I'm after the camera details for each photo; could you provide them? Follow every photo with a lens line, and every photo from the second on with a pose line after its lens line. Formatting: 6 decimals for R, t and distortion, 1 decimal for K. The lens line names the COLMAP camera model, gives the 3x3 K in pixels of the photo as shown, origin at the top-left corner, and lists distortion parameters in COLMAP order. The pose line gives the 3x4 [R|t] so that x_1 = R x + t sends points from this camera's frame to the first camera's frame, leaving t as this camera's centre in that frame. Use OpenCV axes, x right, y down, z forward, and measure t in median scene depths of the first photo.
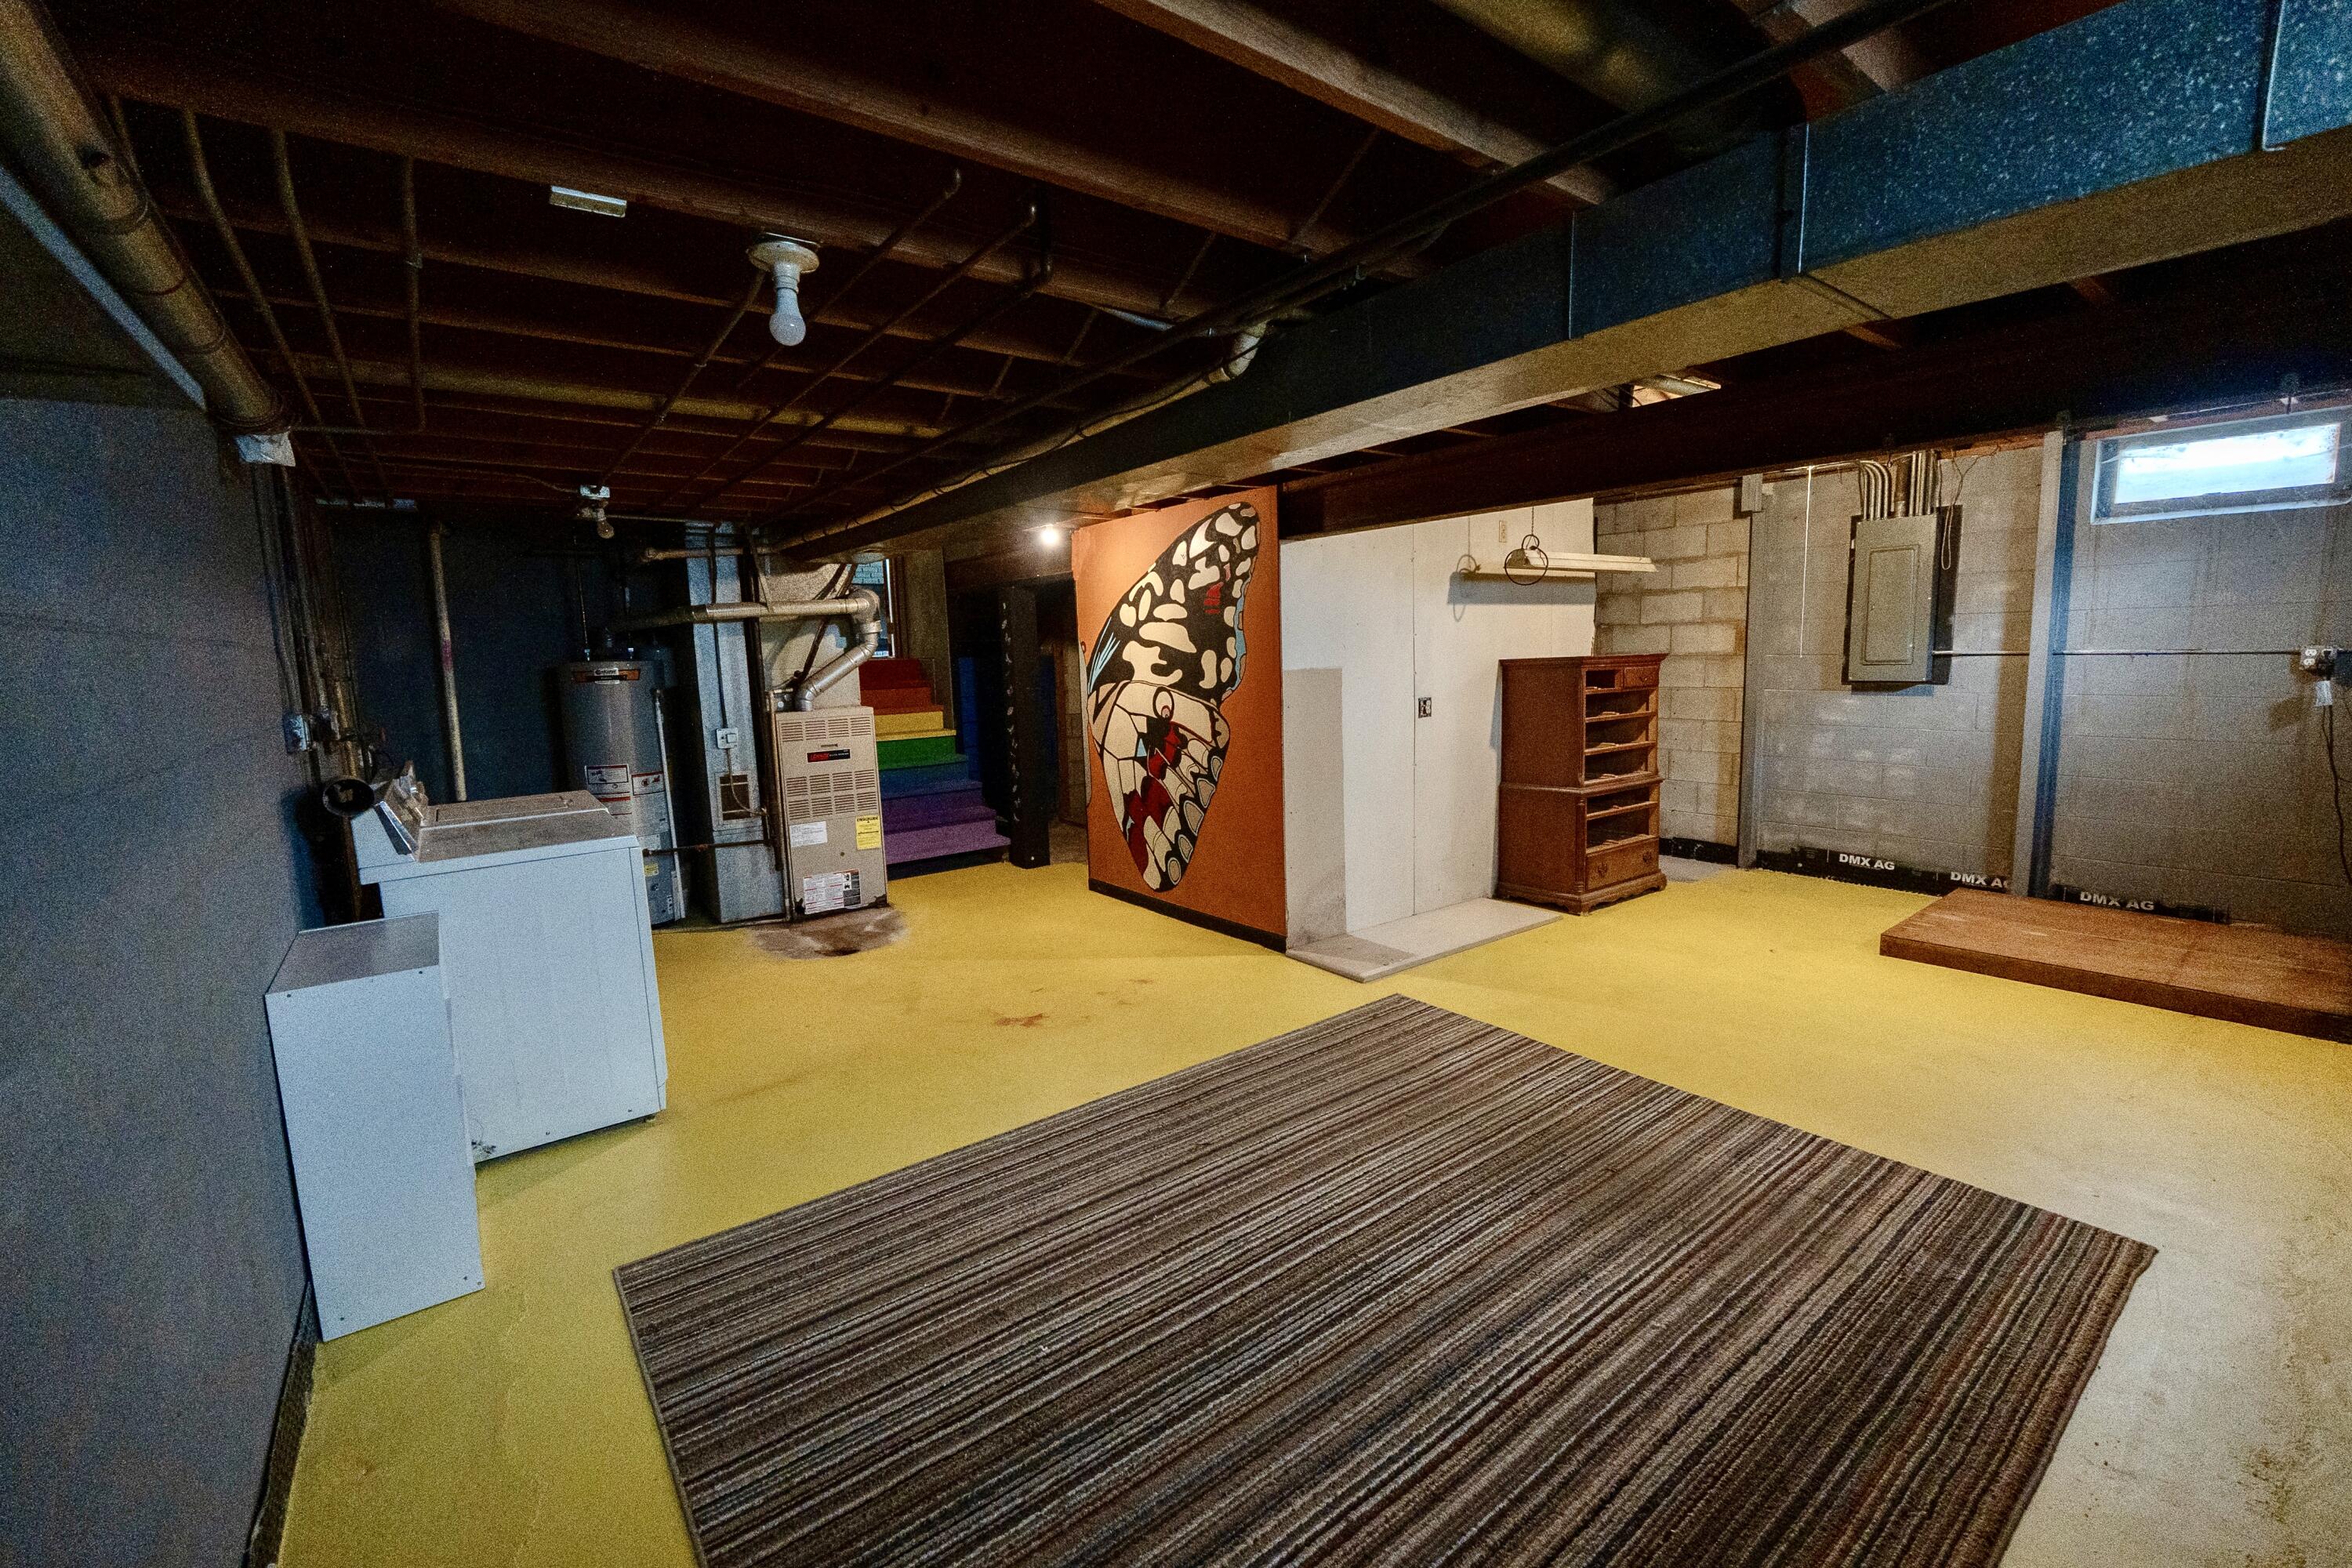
lens RADIAL K [[975.5, 0, 1178.2], [0, 975.5, 783.9], [0, 0, 1]] dist [-0.013511, 0.001944]
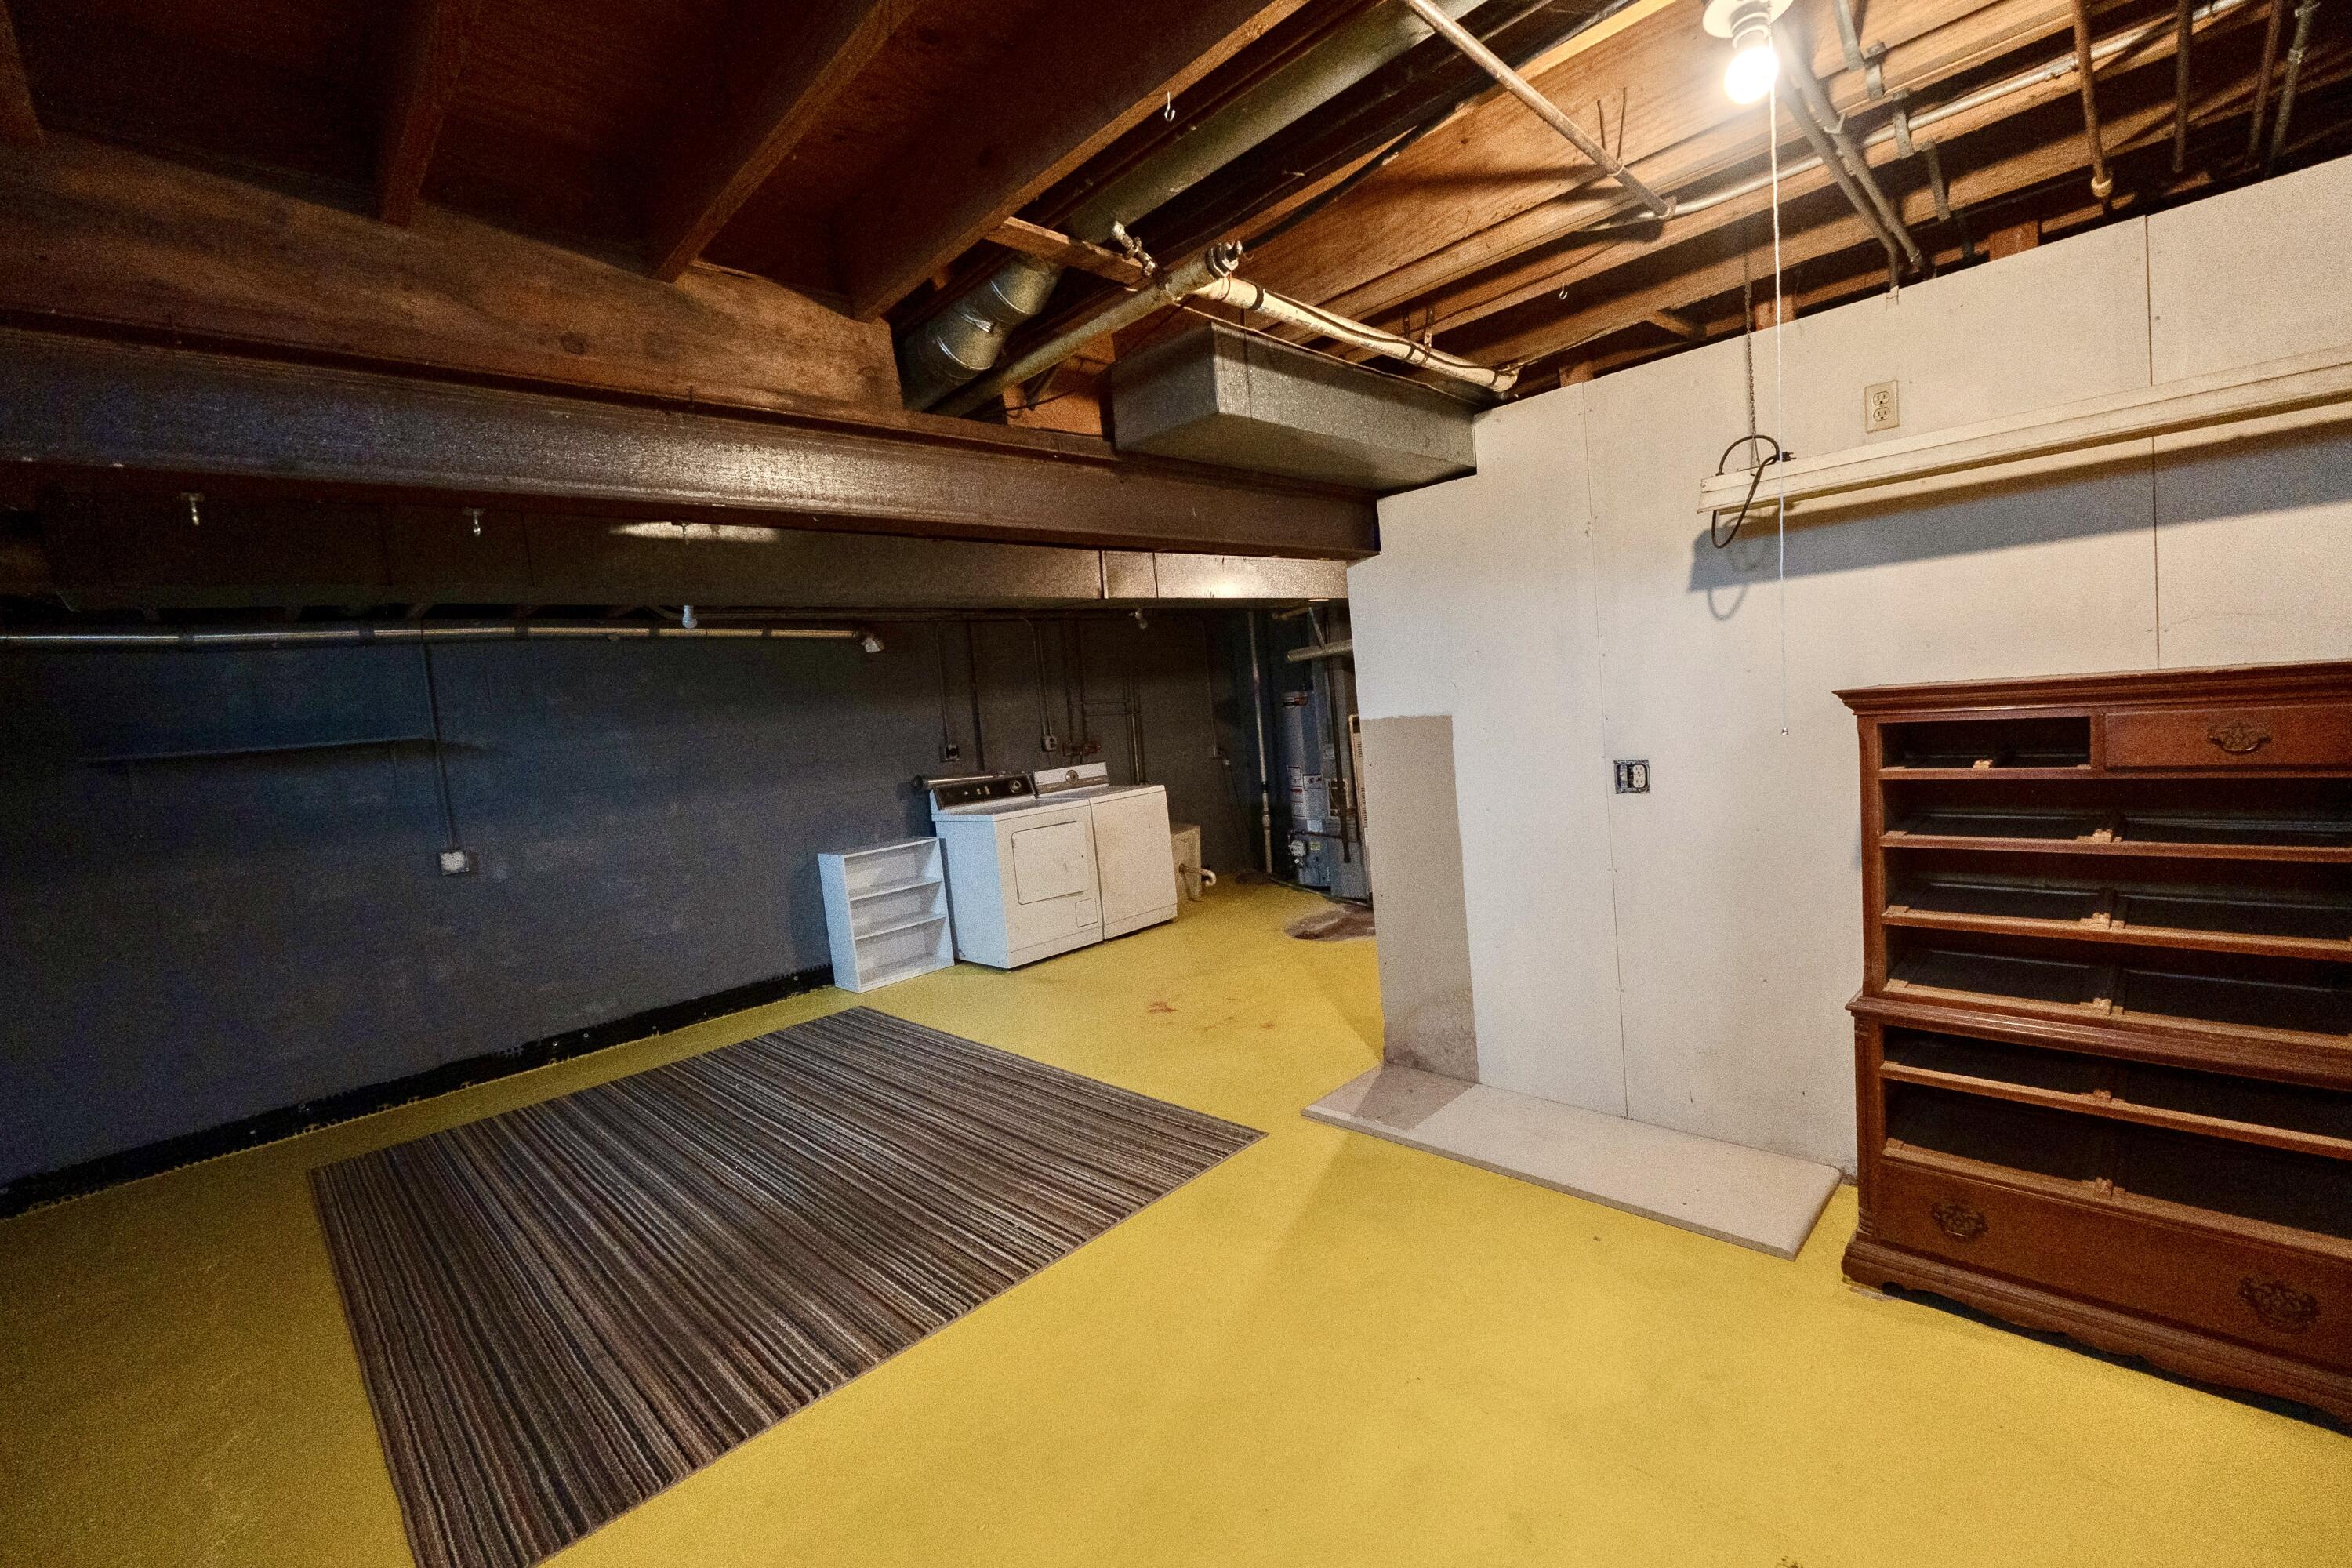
lens RADIAL K [[975.5, 0, 1177.4], [0, 975.5, 783.6], [0, 0, 1]] dist [-0.013511, 0.001944]
pose [[0.144130, 0.095514, -0.984938, 1.232794], [-0.047258, 0.994860, 0.089561, -0.178024], [0.988430, 0.033638, 0.147903, 1.004379]]
